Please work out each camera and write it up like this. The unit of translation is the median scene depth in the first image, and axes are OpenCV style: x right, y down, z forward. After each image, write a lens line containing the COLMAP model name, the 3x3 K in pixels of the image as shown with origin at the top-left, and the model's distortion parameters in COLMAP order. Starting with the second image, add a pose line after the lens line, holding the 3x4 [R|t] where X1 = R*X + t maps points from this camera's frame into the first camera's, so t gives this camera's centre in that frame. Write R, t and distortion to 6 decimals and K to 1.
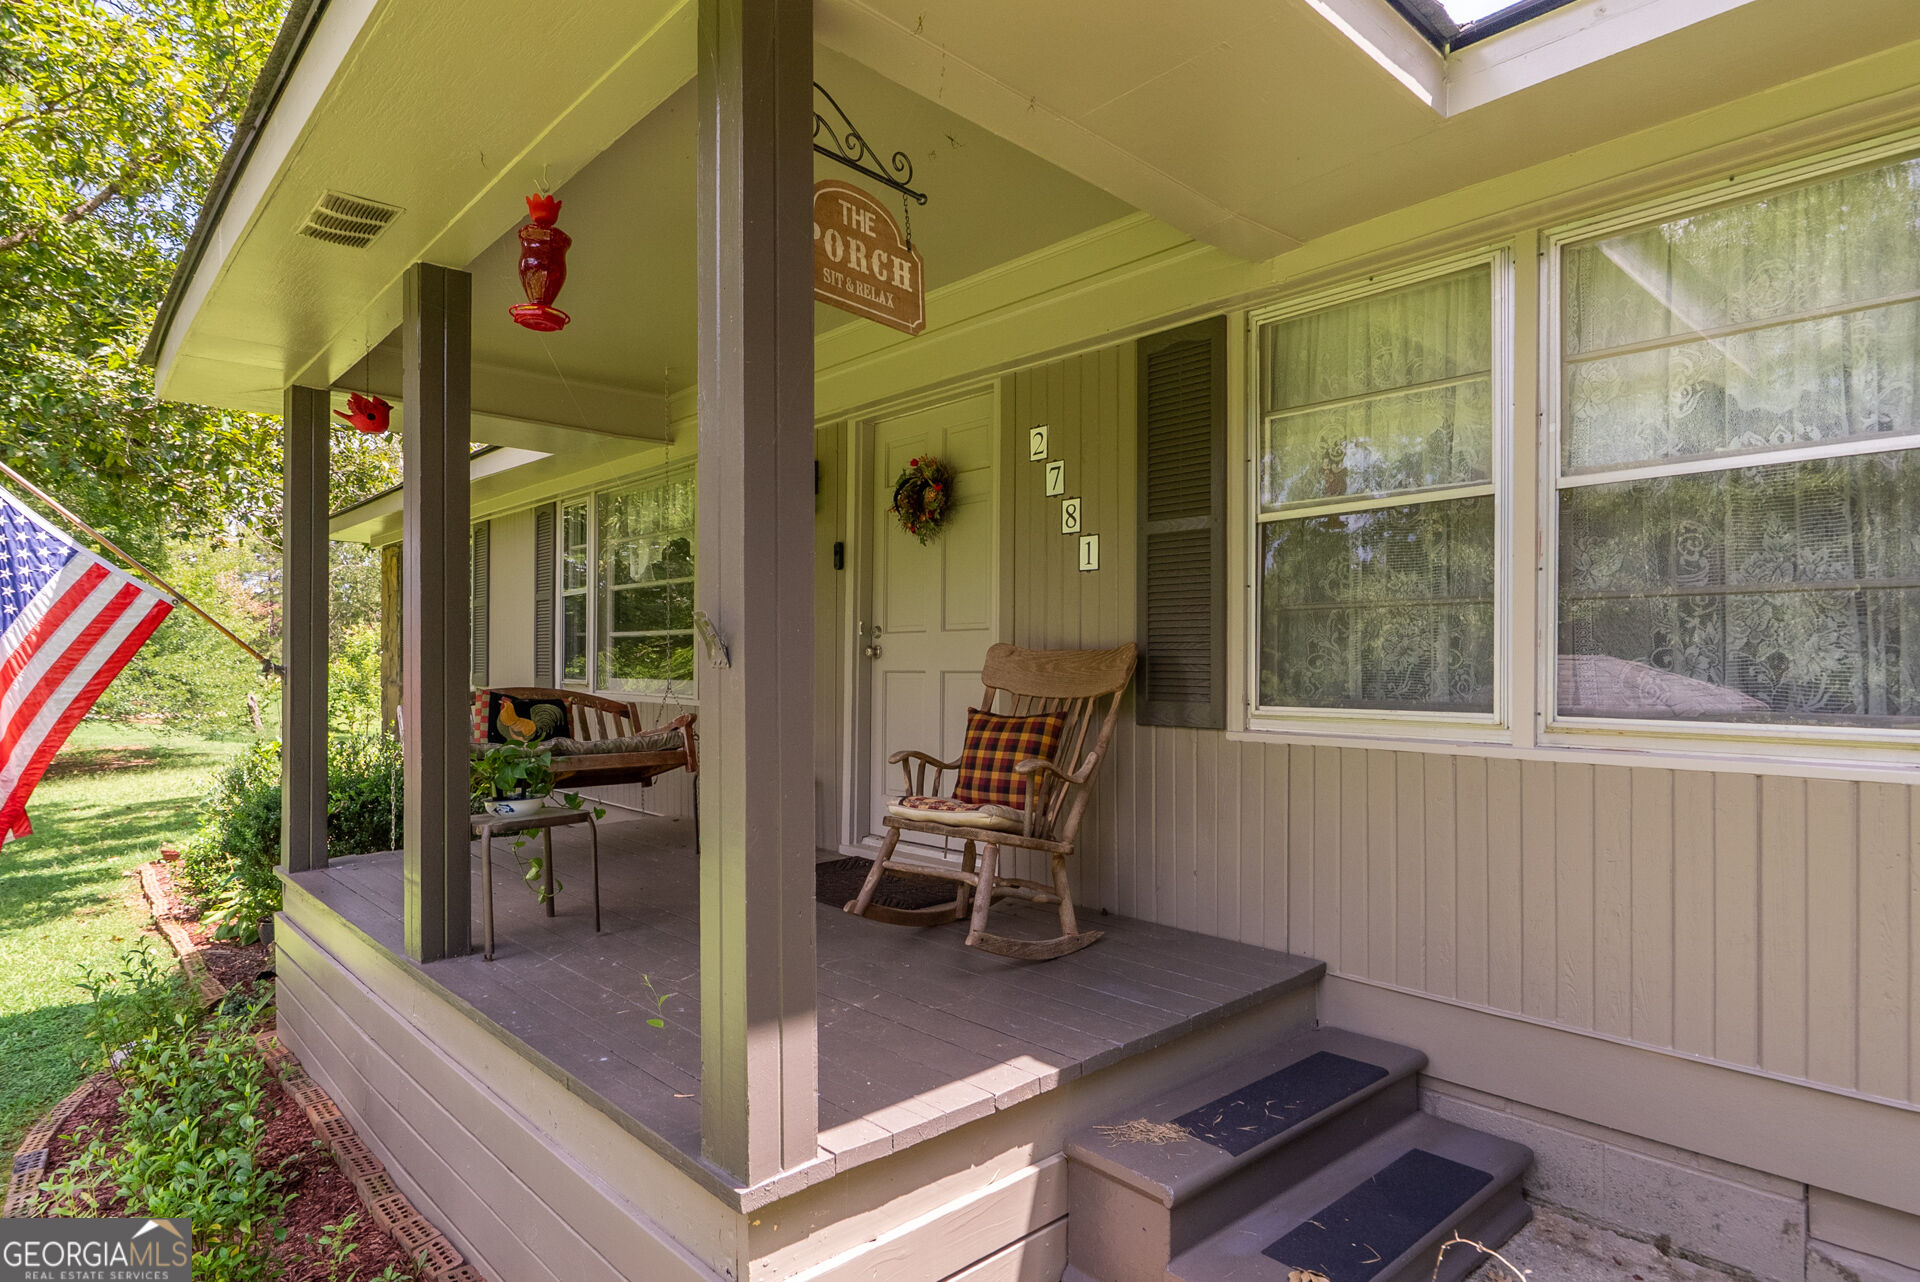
lens RADIAL K [[1025.6, 0, 928.8], [0, 1025.6, 653.5], [0, 0, 1]] dist [0.000106, -0.000207]
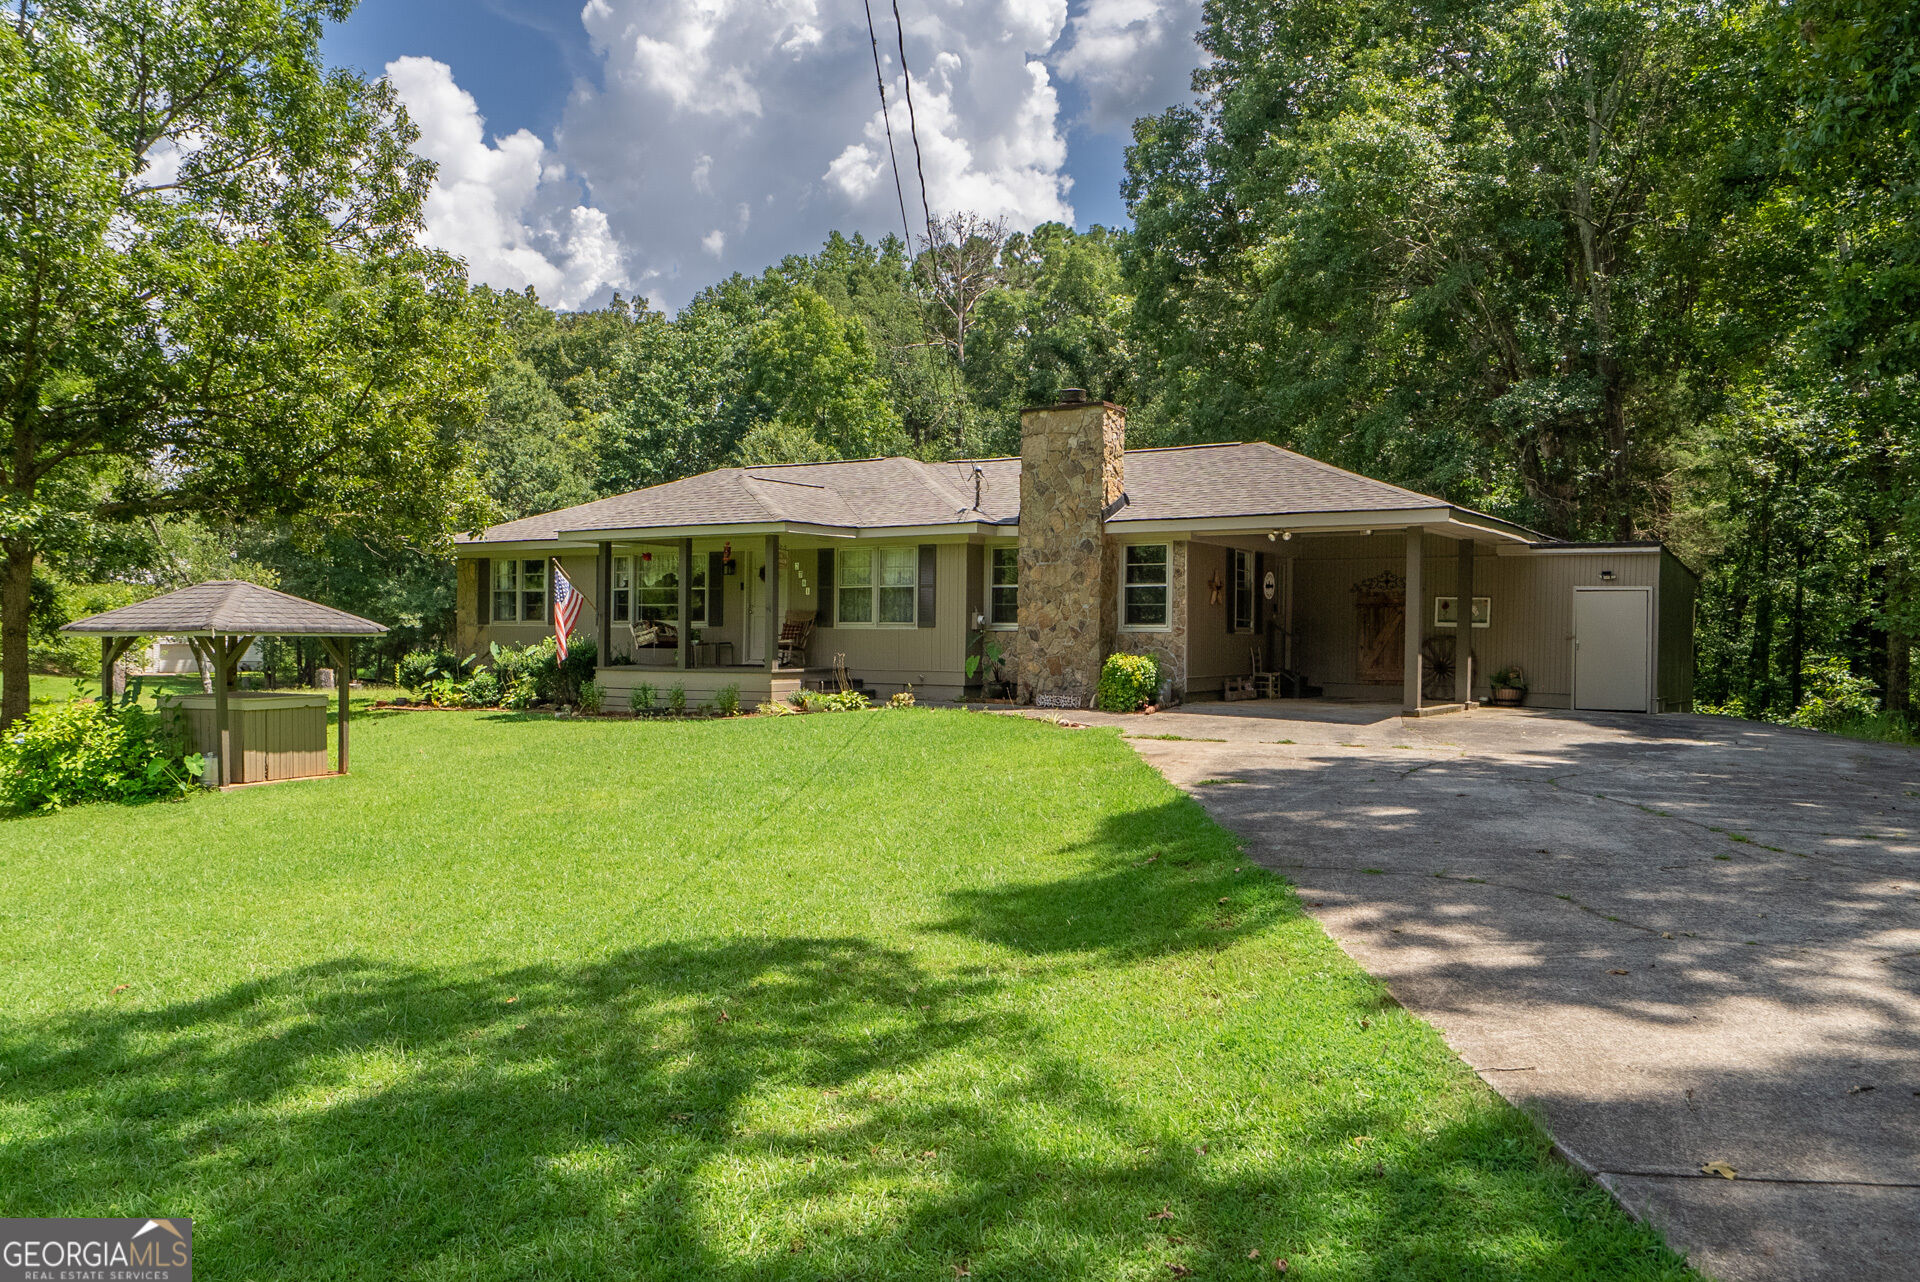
lens RADIAL K [[1438.0, 0, 900.8], [0, 1438.0, 638.0], [0, 0, 1]] dist [-0.003717, -0.004089]
pose [[0.972288, 0.007136, 0.233679, -0.859821], [-0.010092, 0.999883, 0.011455, 0.033435], [-0.233570, -0.013496, 0.972246, -4.896847]]
